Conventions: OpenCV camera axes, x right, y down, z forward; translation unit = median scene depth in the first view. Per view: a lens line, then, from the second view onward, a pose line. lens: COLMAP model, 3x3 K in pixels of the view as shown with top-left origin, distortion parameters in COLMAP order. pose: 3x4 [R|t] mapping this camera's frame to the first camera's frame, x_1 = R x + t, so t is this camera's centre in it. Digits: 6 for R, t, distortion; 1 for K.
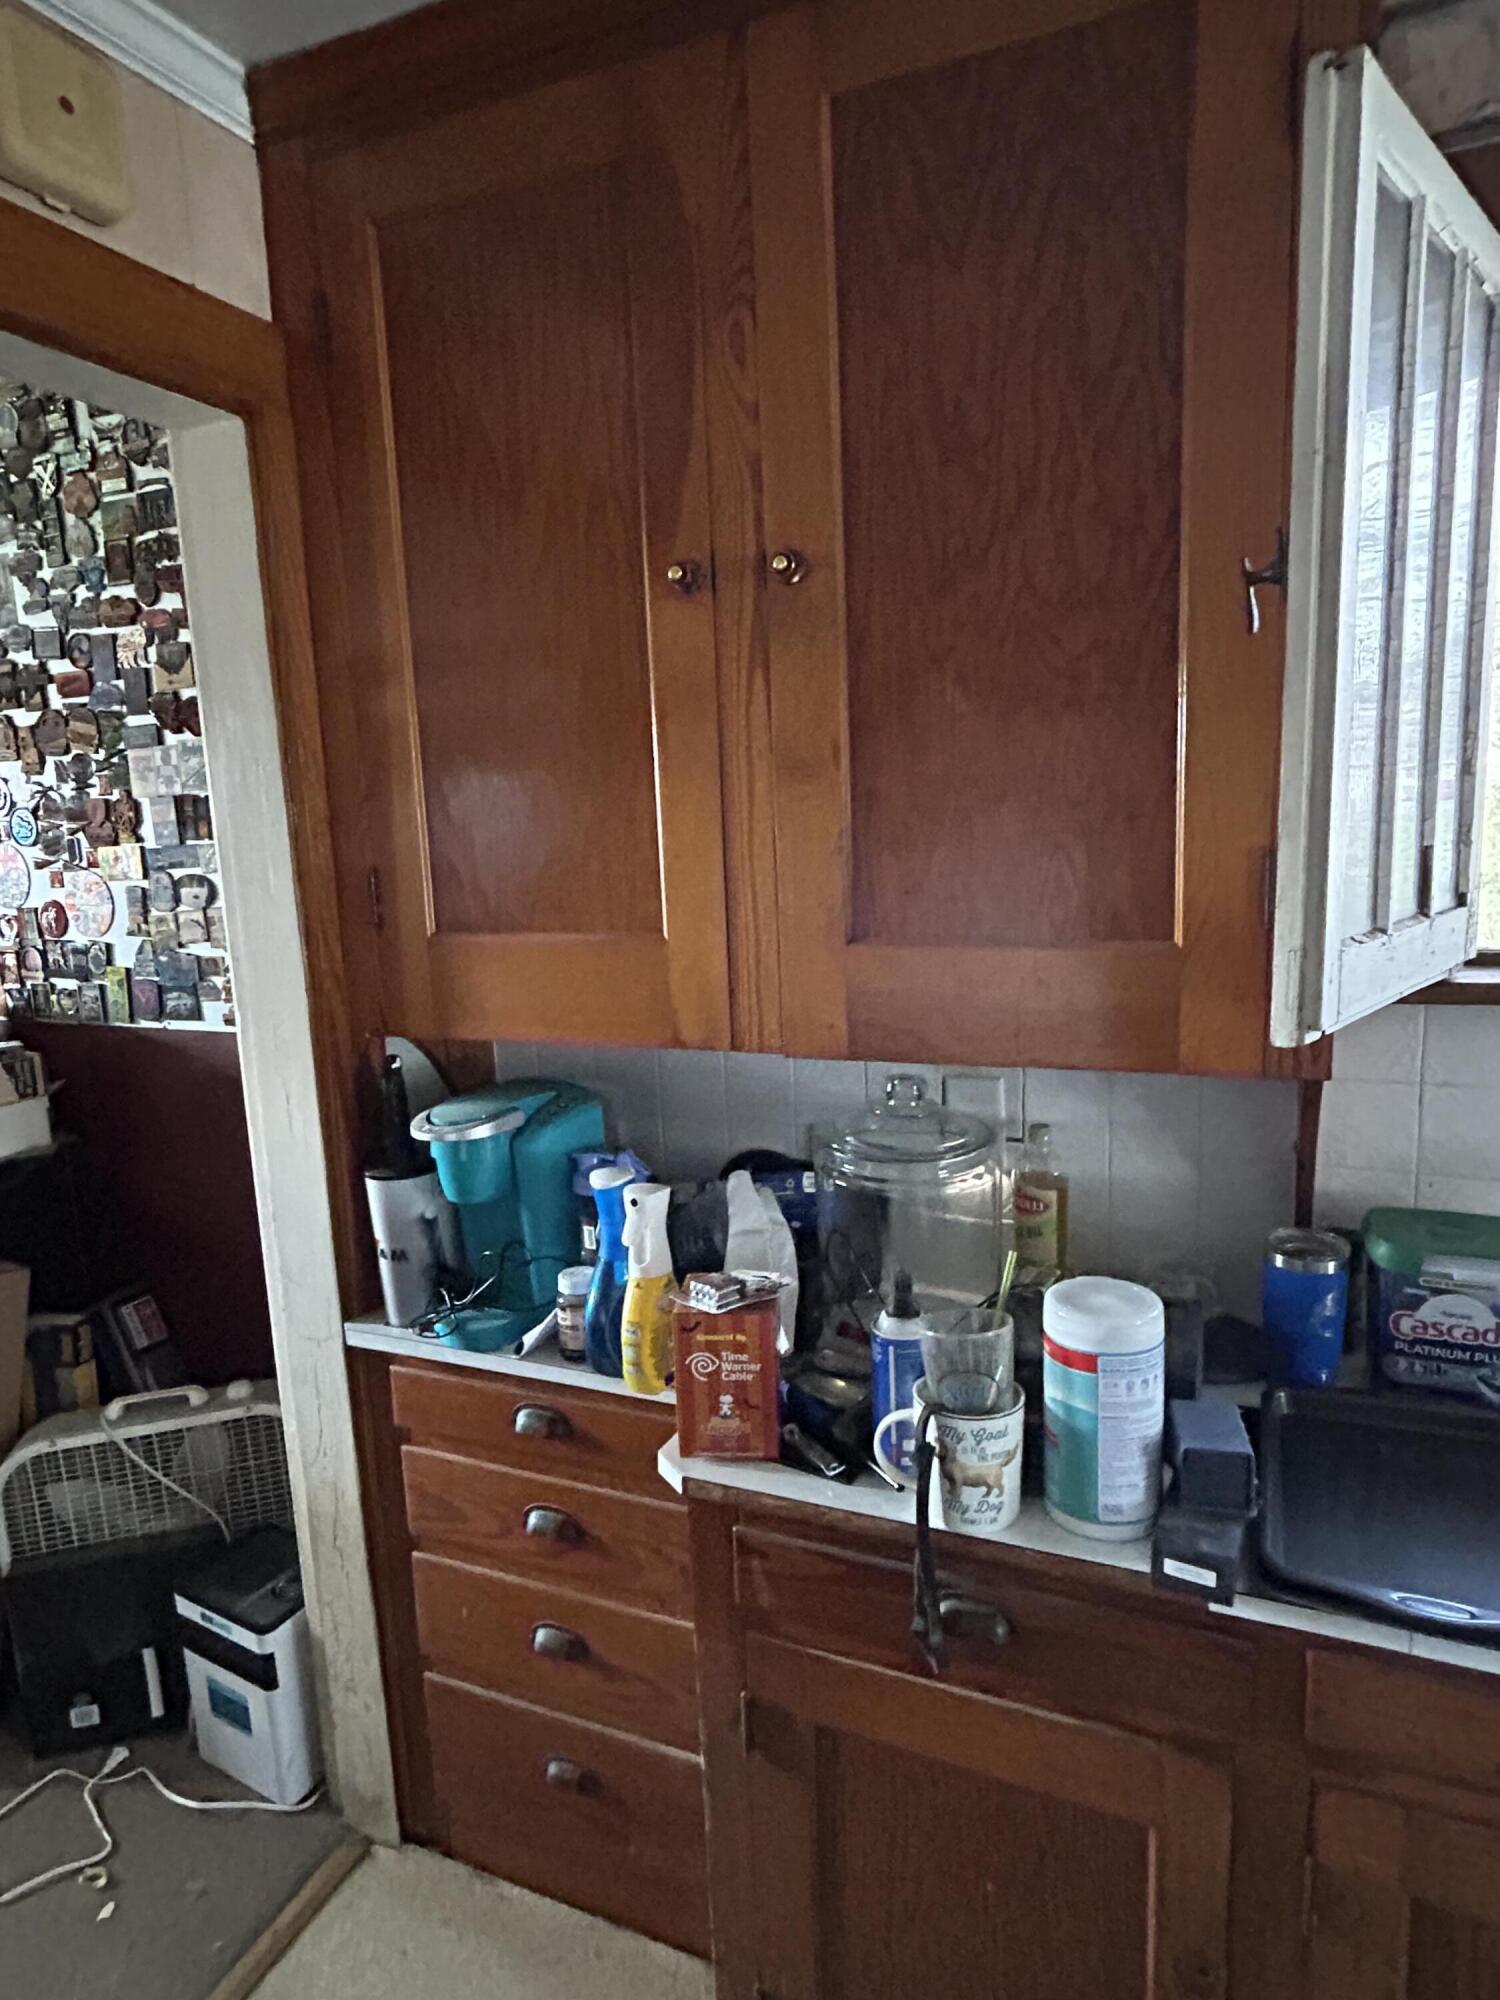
lens RADIAL K [[1171.6, 0, 749.9], [0, 1171.6, 998.8], [0, 0, 1]] dist [-0.009269, -0.001126]
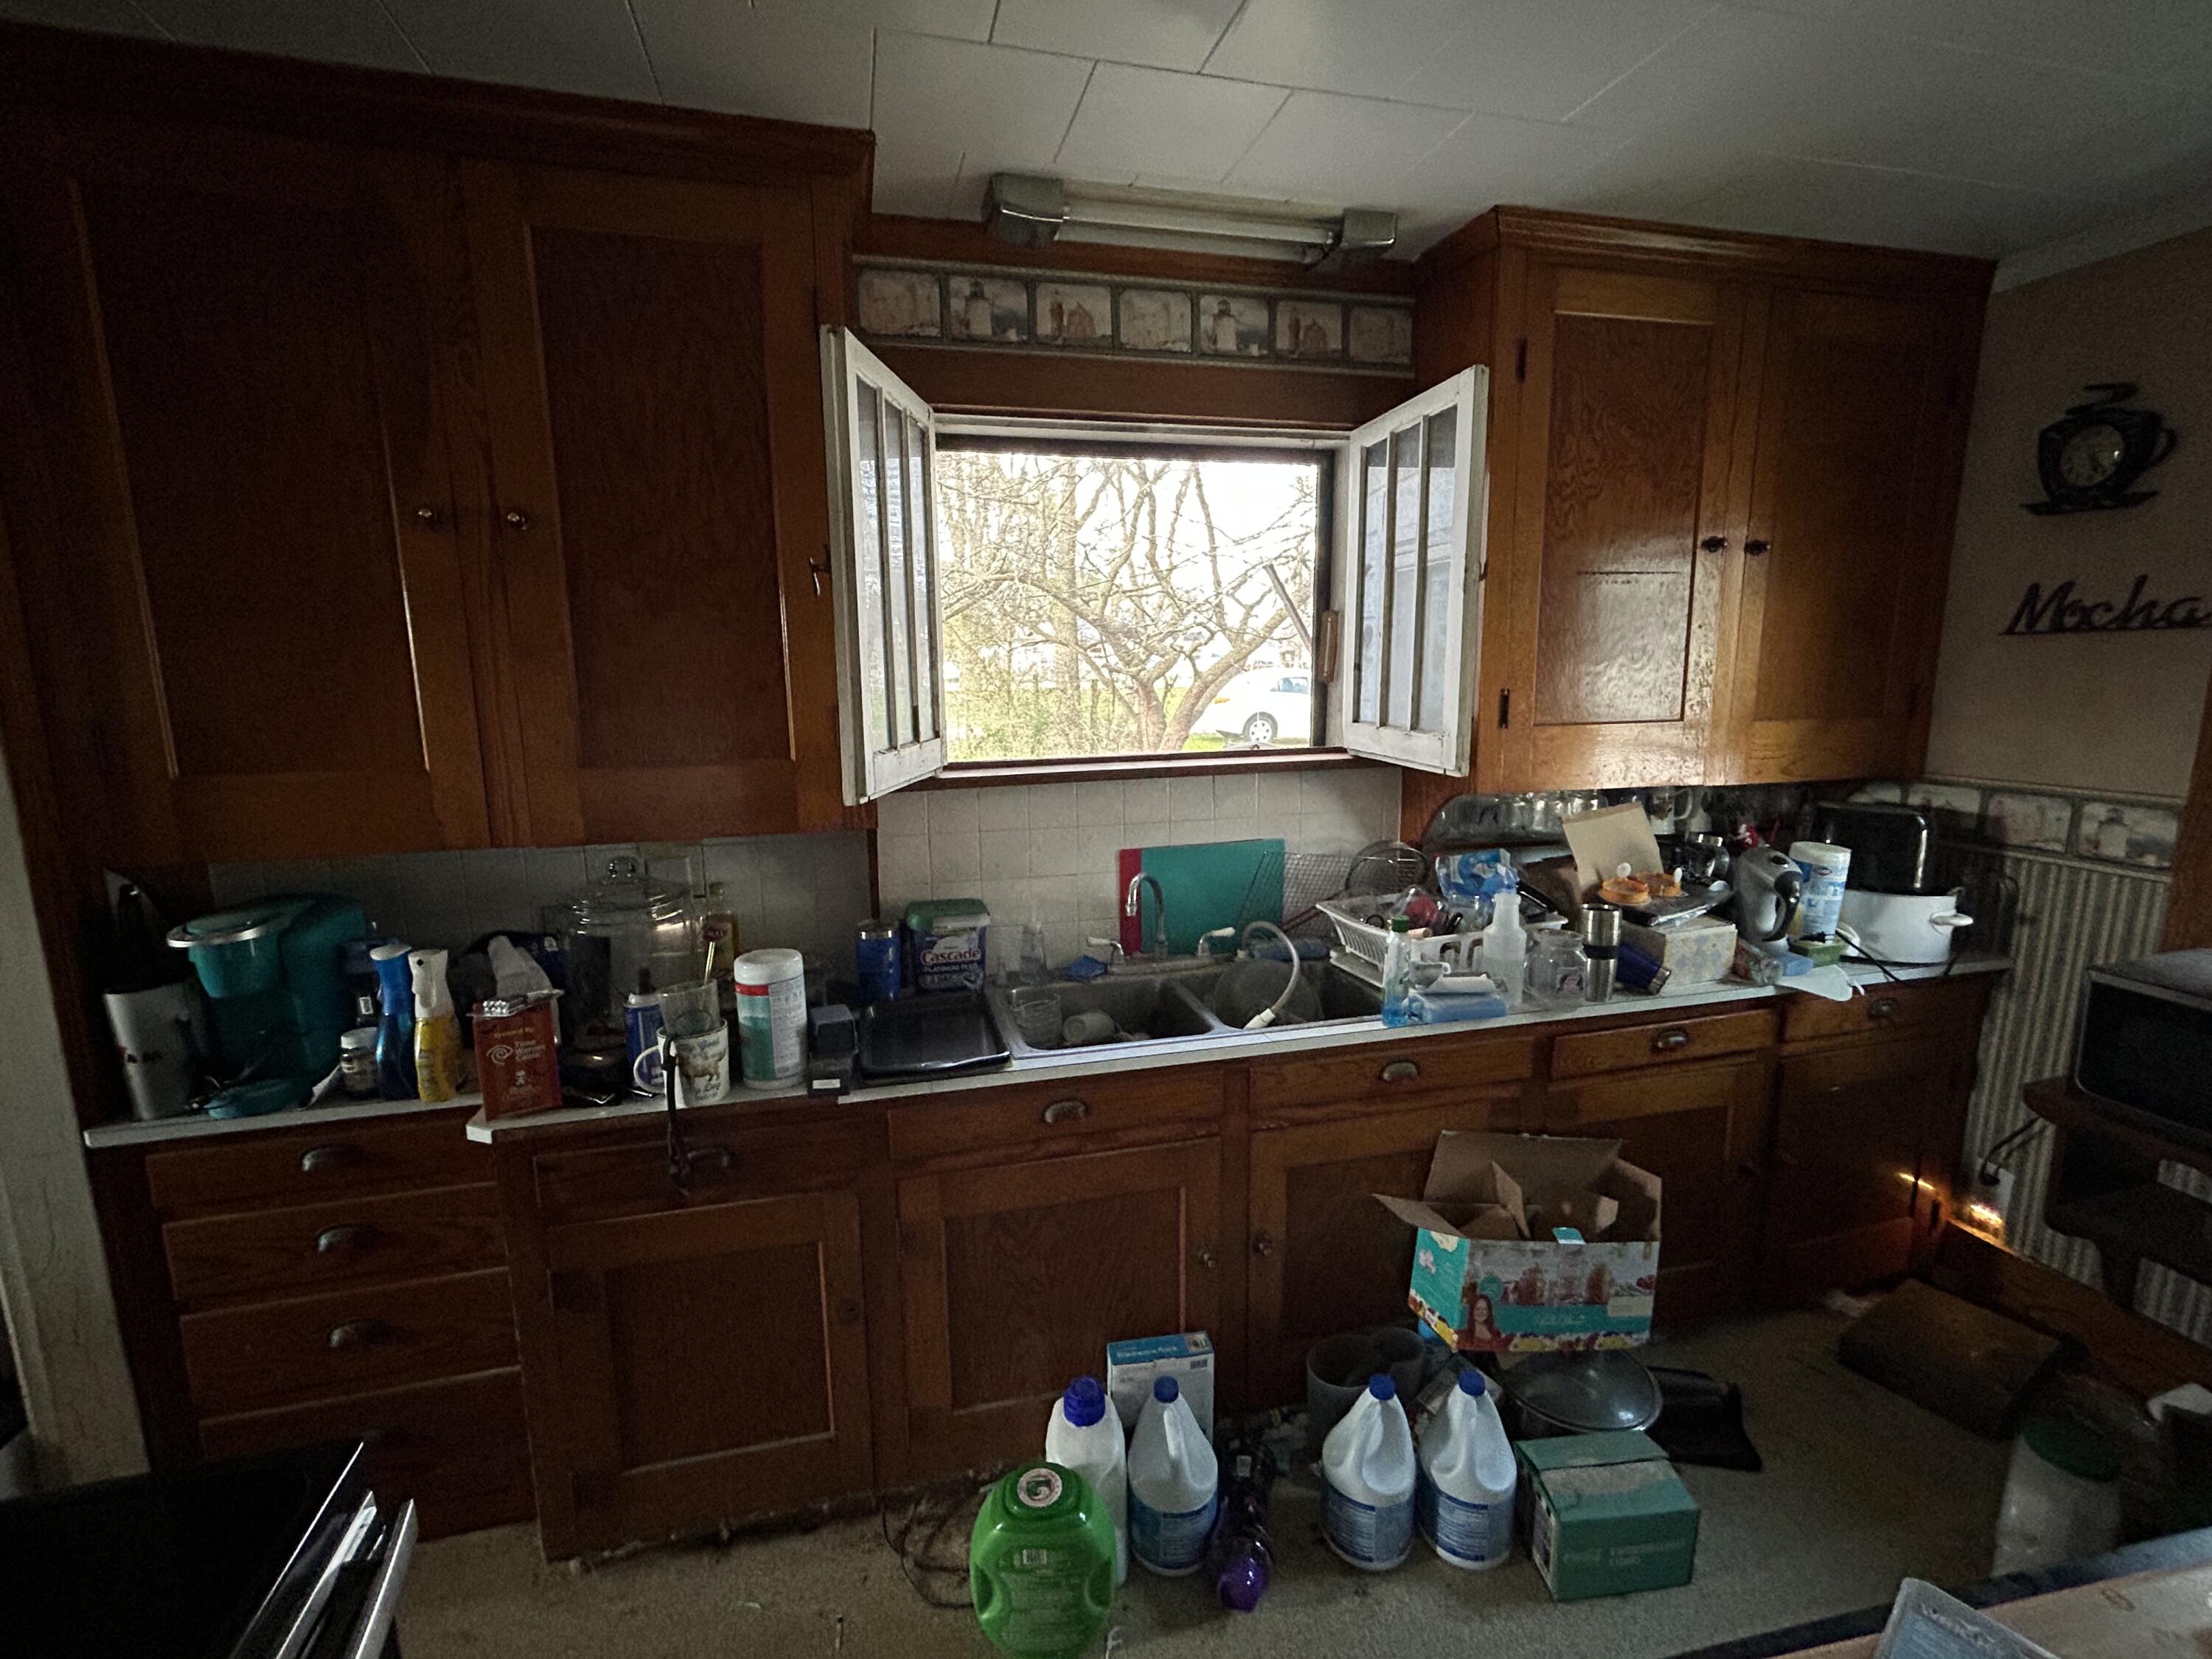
lens RADIAL K [[969.8, 0, 1099.1], [0, 969.8, 827.3], [0, 0, 1]] dist [0.005195, 0.001182]
pose [[0.793458, -0.072195, 0.604329, -0.157450], [0.077771, 0.996827, 0.016975, 0.063173], [-0.603636, 0.033531, 0.796554, -0.434517]]
